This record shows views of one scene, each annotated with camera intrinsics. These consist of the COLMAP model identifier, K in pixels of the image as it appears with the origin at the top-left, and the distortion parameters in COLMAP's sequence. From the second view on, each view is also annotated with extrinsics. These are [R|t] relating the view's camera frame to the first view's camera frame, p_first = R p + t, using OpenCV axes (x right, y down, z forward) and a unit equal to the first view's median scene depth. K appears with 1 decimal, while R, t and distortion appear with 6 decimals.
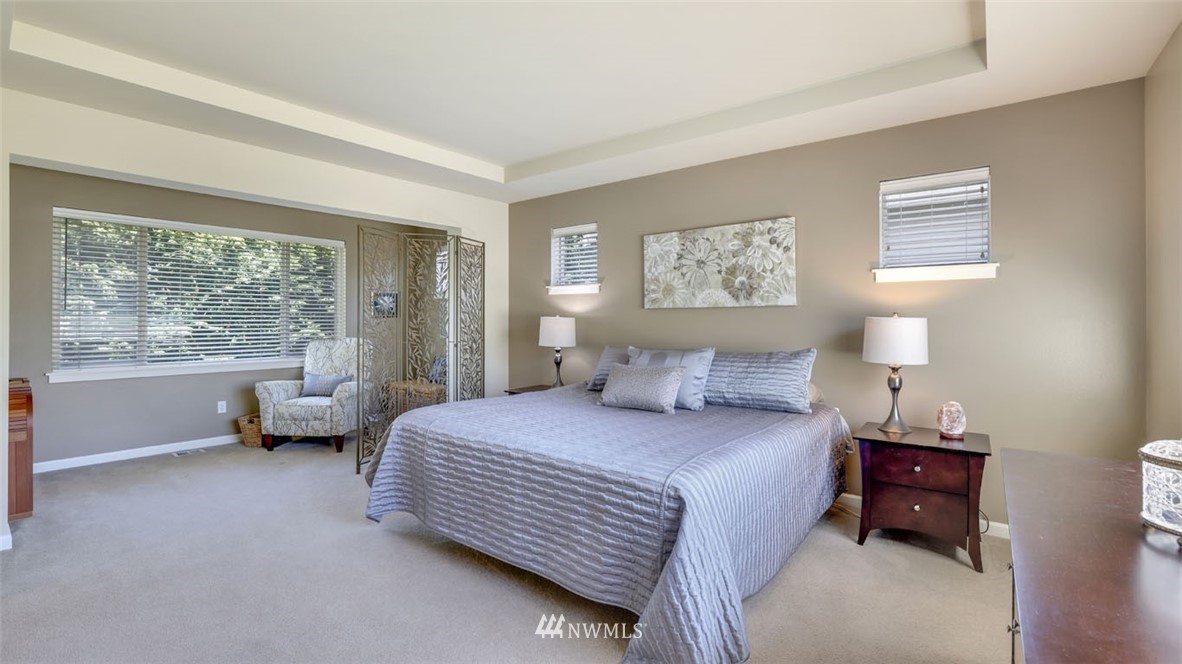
lens RADIAL K [[513.8, 0, 588.5], [0, 513.8, 331.7], [0, 0, 1]] dist [-0.027143, 0.000222]
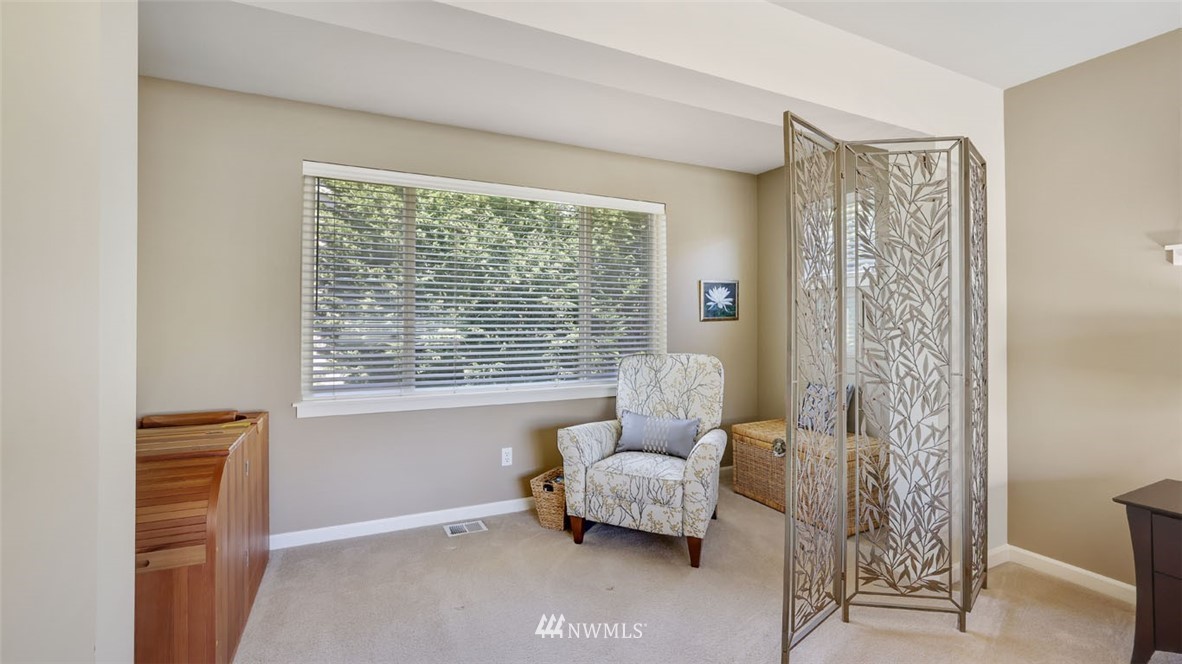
lens RADIAL K [[513.8, 0, 591.0], [0, 513.8, 325.6], [0, 0, 1]] dist [-0.027143, 0.000222]
pose [[0.914162, -0.001749, -0.405346, -0.360694], [-0.005142, 0.999860, -0.015910, -0.012905], [0.405317, 0.016628, 0.914025, 0.439965]]
